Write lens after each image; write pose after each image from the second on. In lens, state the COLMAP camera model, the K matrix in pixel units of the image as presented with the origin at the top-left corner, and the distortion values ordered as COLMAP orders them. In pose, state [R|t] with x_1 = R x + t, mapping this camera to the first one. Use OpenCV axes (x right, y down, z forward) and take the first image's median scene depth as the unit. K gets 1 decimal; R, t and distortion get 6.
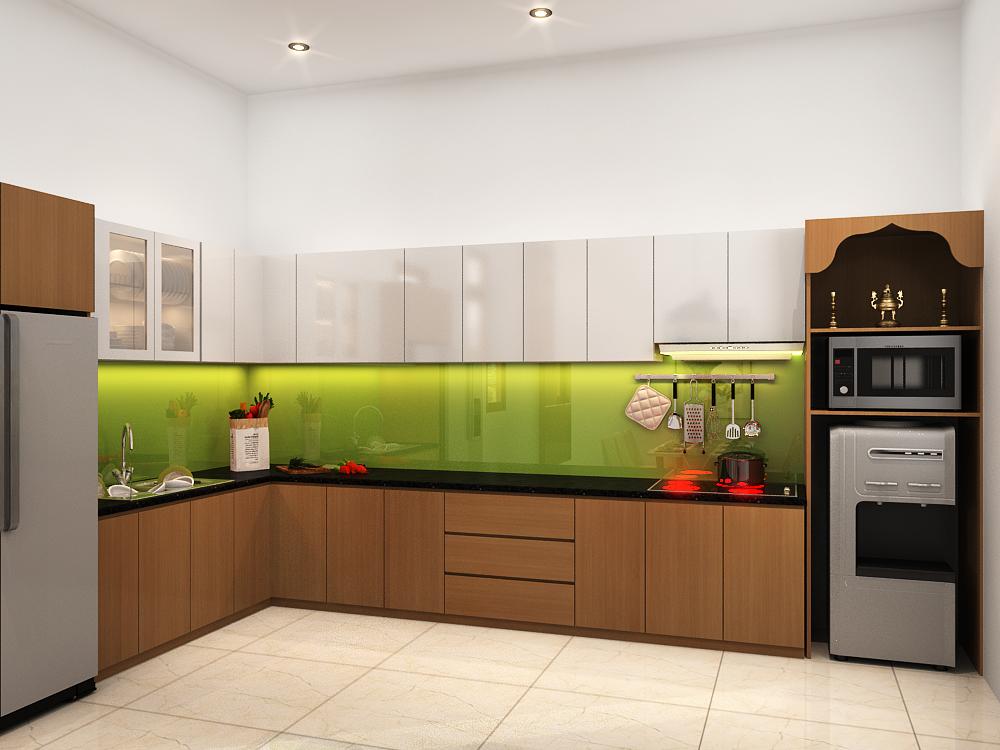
lens RADIAL K [[865.4, 0, 503.3], [0, 865.4, 373.4], [0, 0, 1]] dist [0.000681, 0.000780]
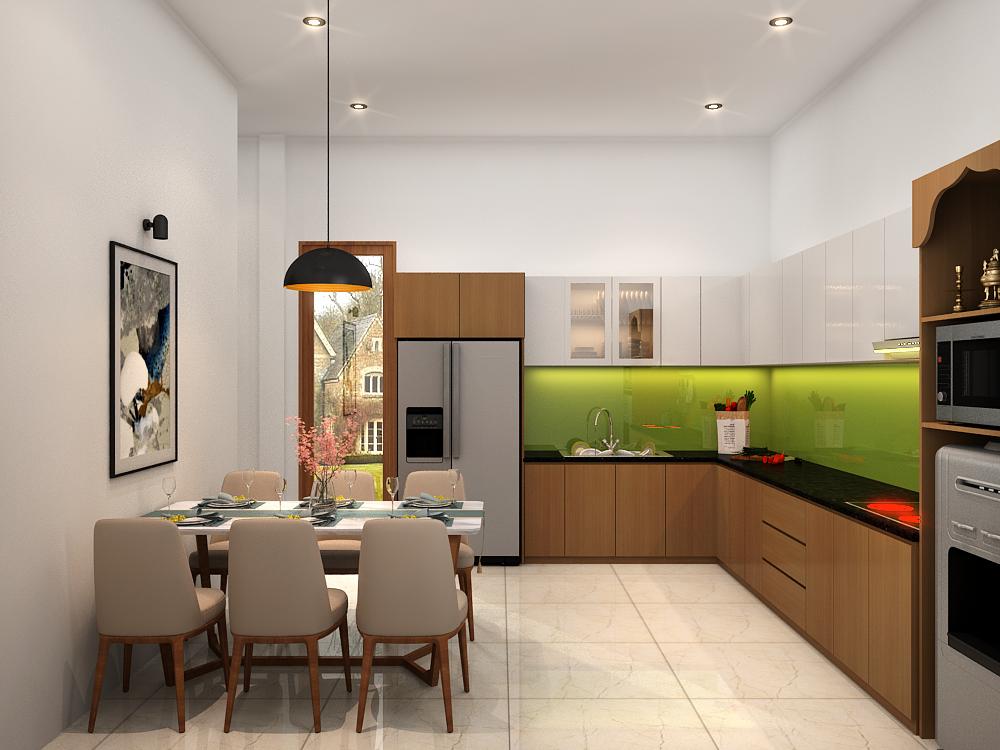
lens RADIAL K [[865.4, 0, 503.3], [0, 865.4, 373.4], [0, 0, 1]] dist [0.000681, 0.000780]
pose [[0.324092, -0.000332, -0.946025, 0.880003], [-0.000892, 0.999999, -0.000656, -0.000202], [0.946025, 0.001056, 0.324092, 0.349330]]
